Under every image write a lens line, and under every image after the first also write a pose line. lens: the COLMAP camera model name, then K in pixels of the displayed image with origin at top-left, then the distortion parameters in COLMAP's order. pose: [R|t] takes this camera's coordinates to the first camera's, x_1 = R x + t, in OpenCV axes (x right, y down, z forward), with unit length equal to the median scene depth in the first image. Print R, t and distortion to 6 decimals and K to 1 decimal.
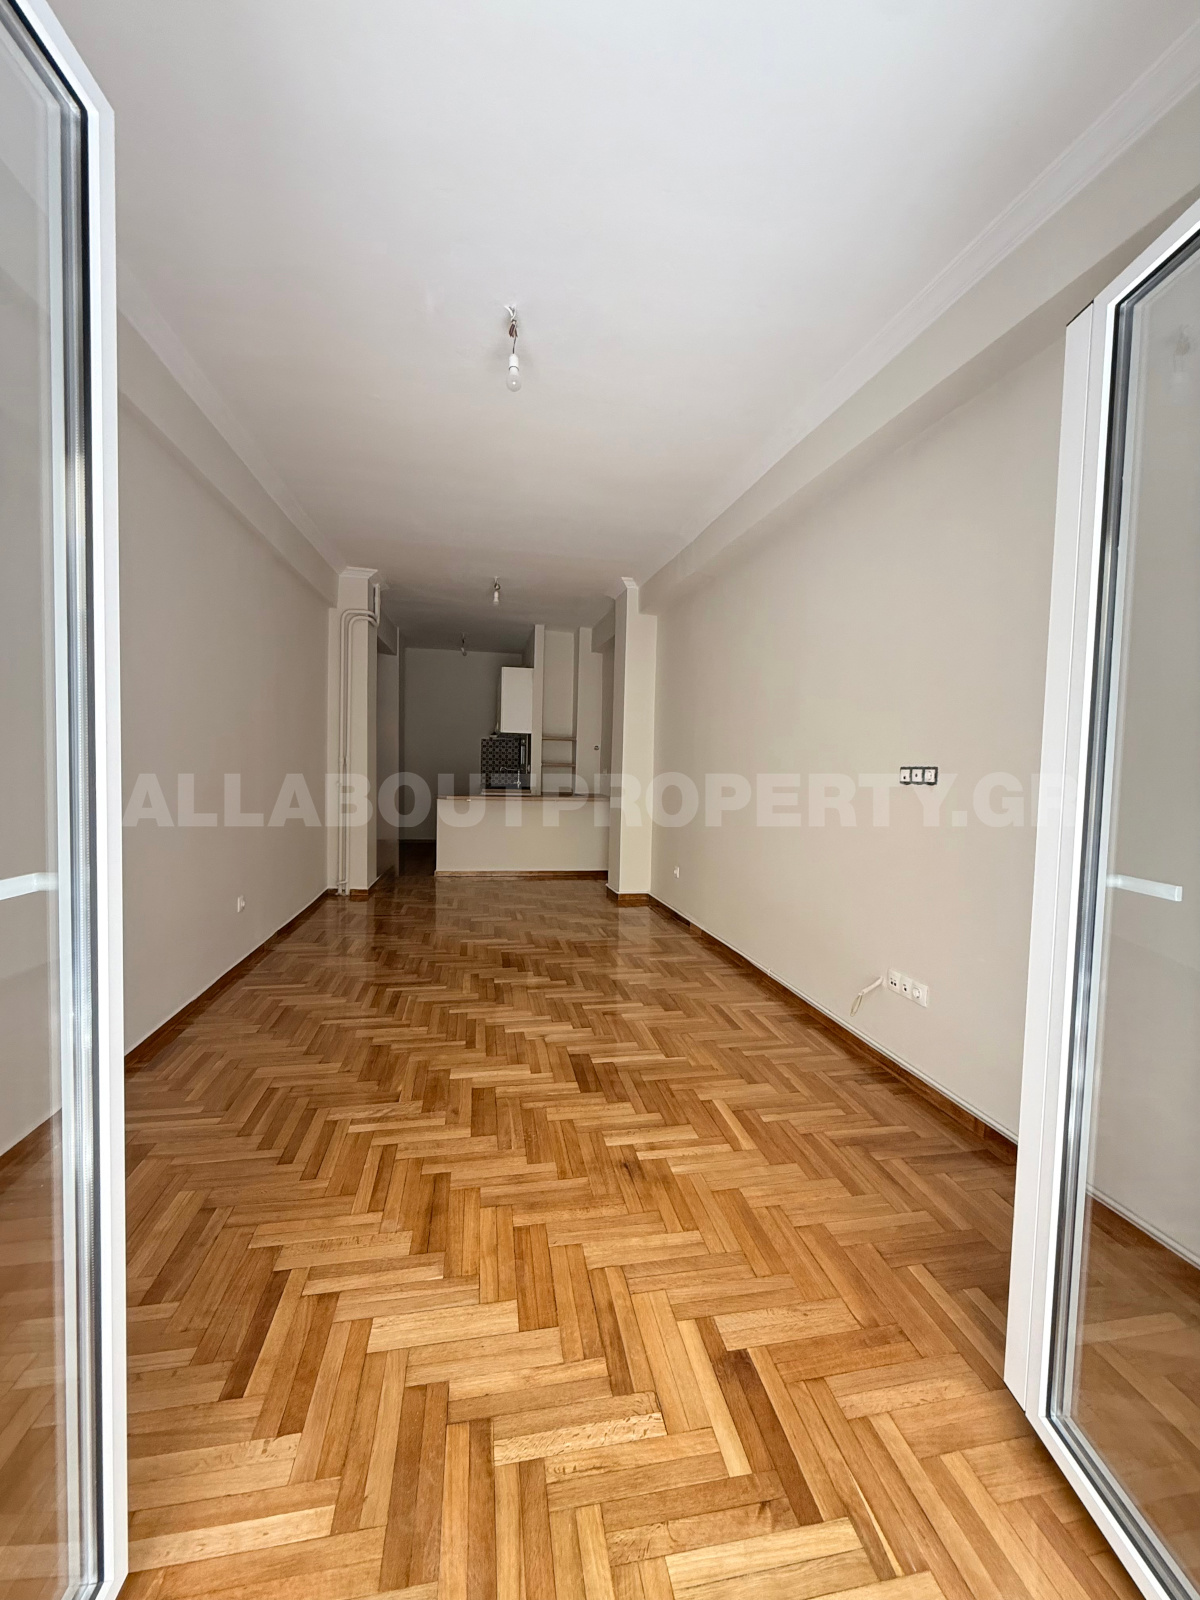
lens RADIAL K [[635.9, 0, 600.7], [0, 635.9, 802.5], [0, 0, 1]] dist [0.001176, -0.000398]
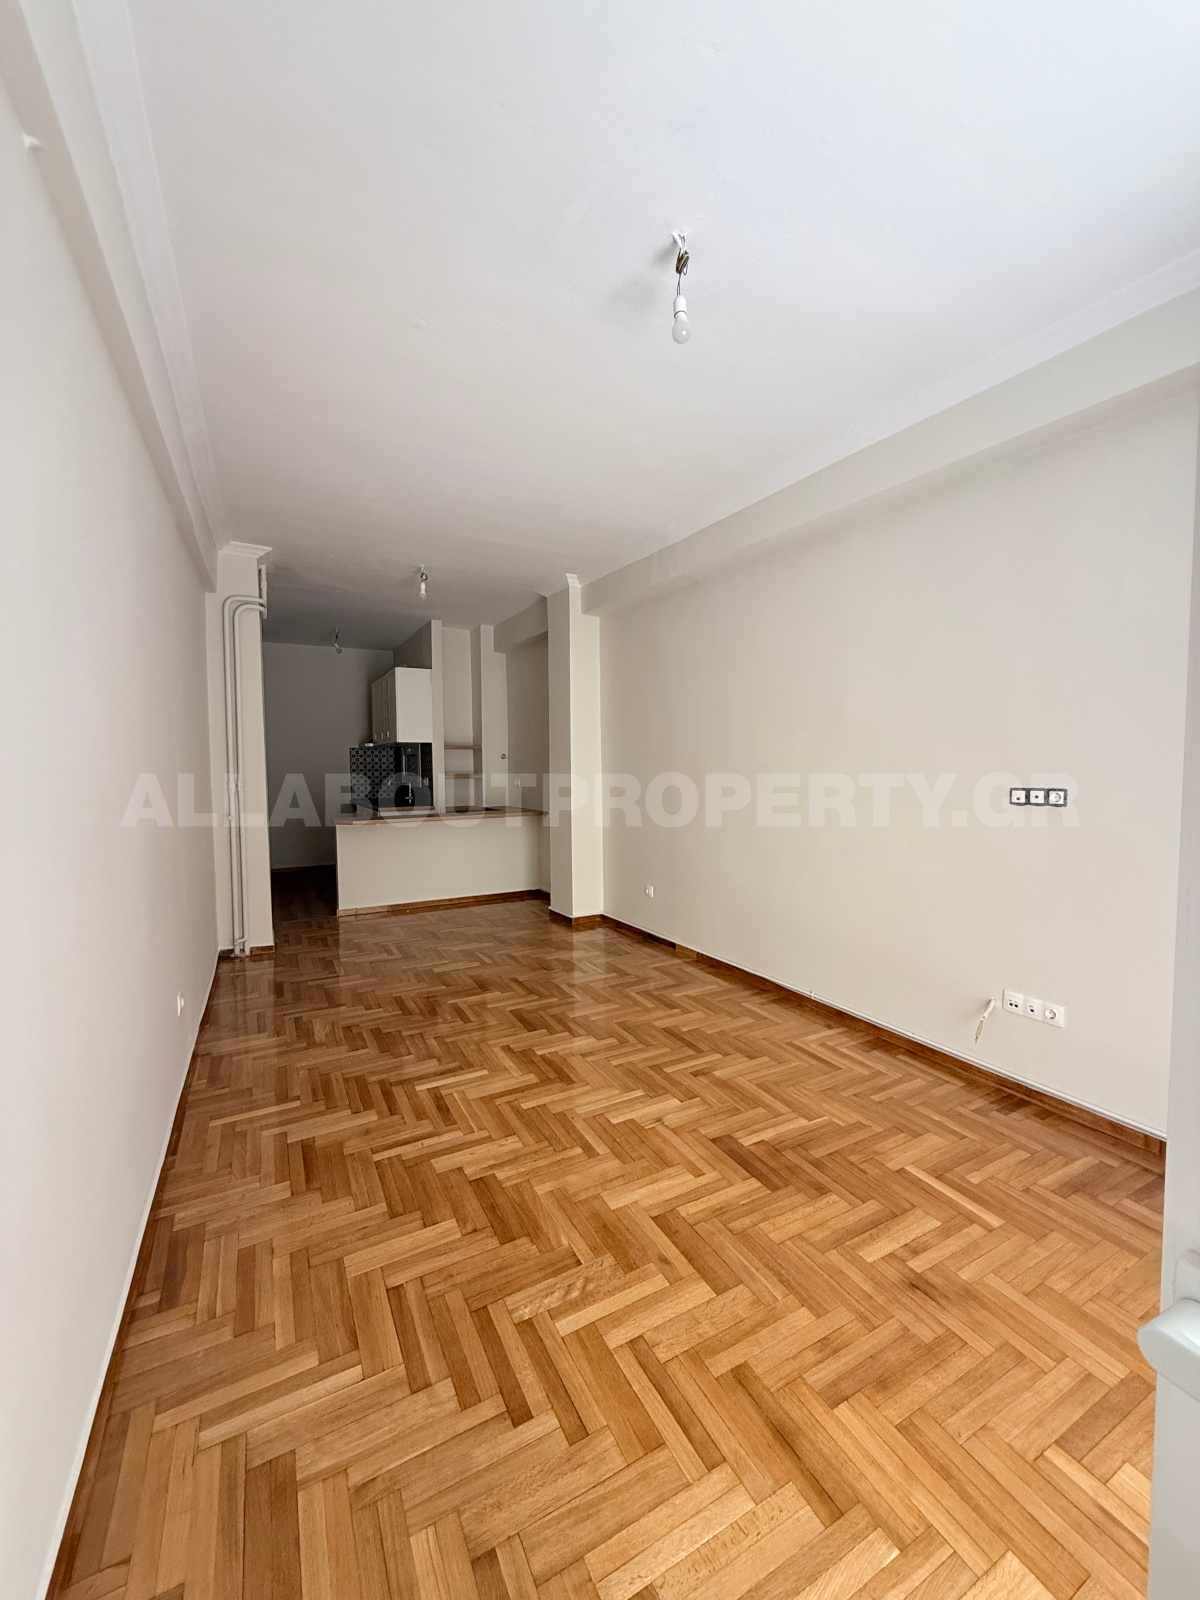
lens RADIAL K [[635.9, 0, 602.2], [0, 635.9, 802.8], [0, 0, 1]] dist [0.001176, -0.000398]
pose [[0.954436, -0.050372, 0.294135, -0.432504], [0.047953, 0.998730, 0.015437, -0.078516], [-0.294539, -0.000629, 0.955639, 0.236518]]
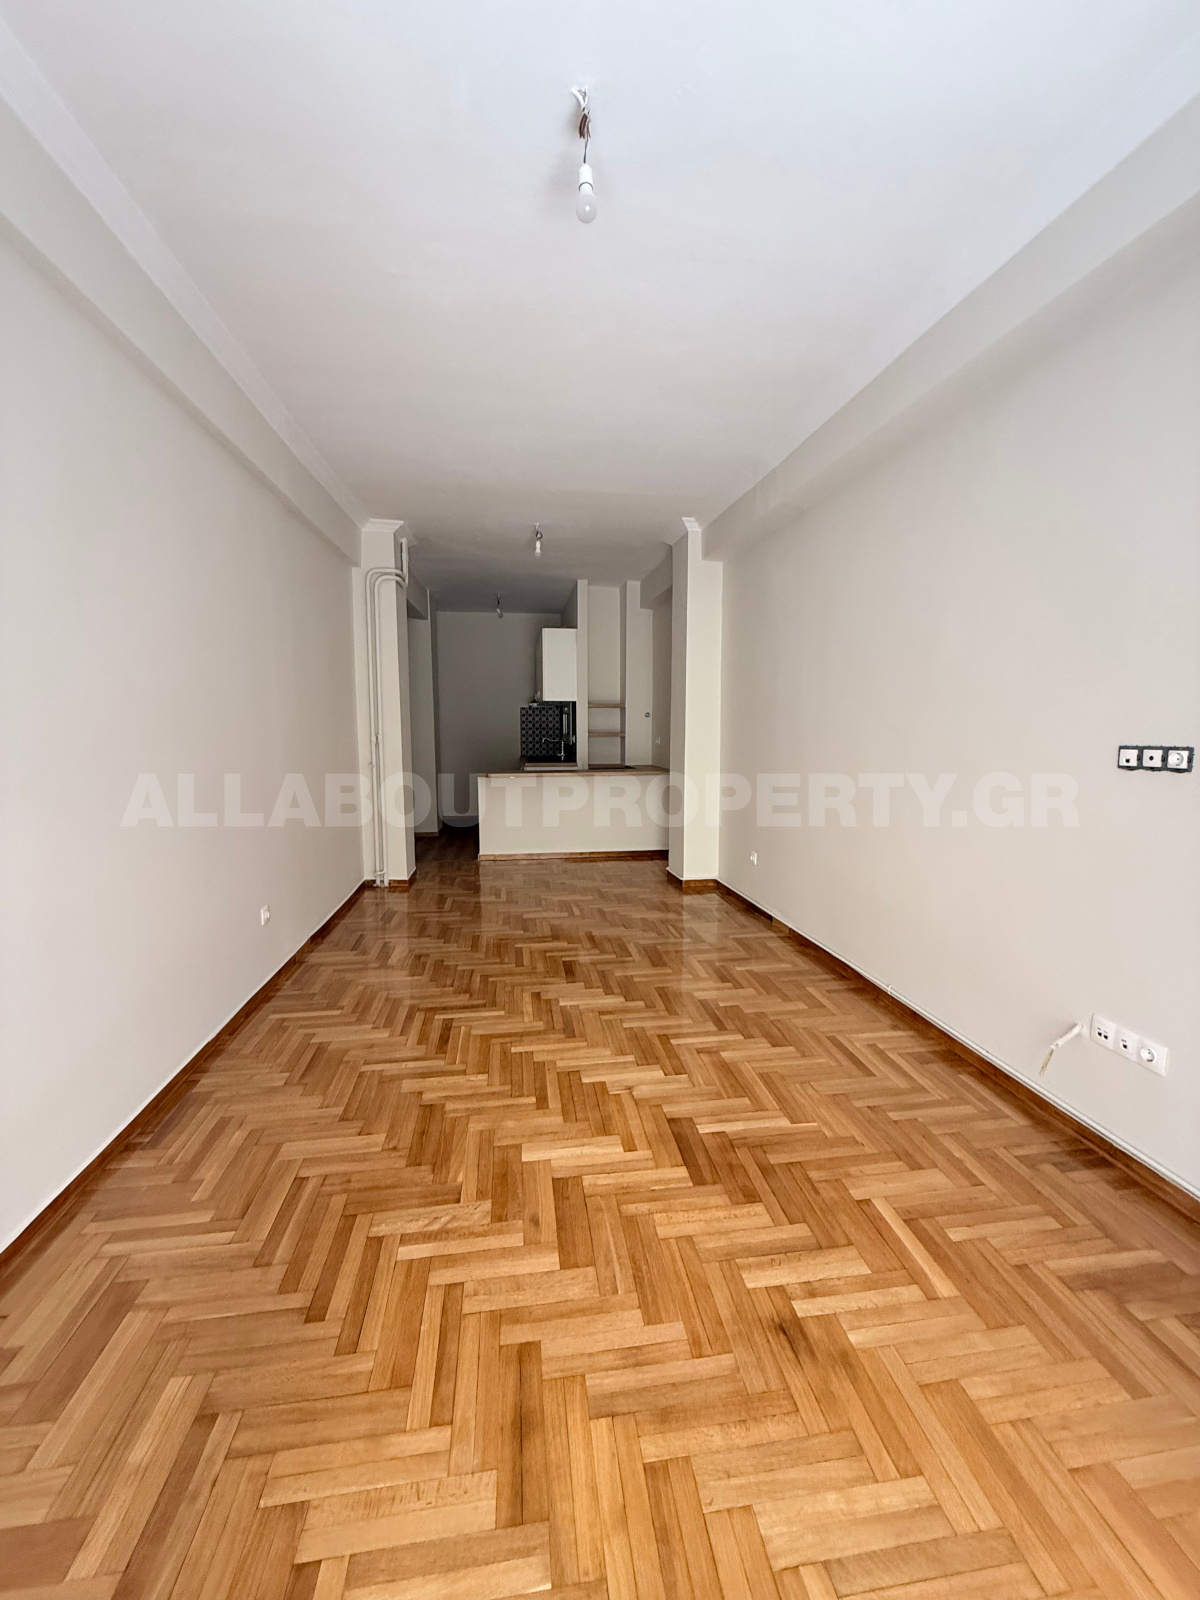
lens RADIAL K [[635.9, 0, 601.0], [0, 635.9, 802.2], [0, 0, 1]] dist [0.001176, -0.000398]
pose [[0.998455, -0.020583, -0.051618, -0.086248], [0.023623, 0.997980, 0.058976, -0.048122], [0.050299, -0.060104, 0.996924, 0.237989]]
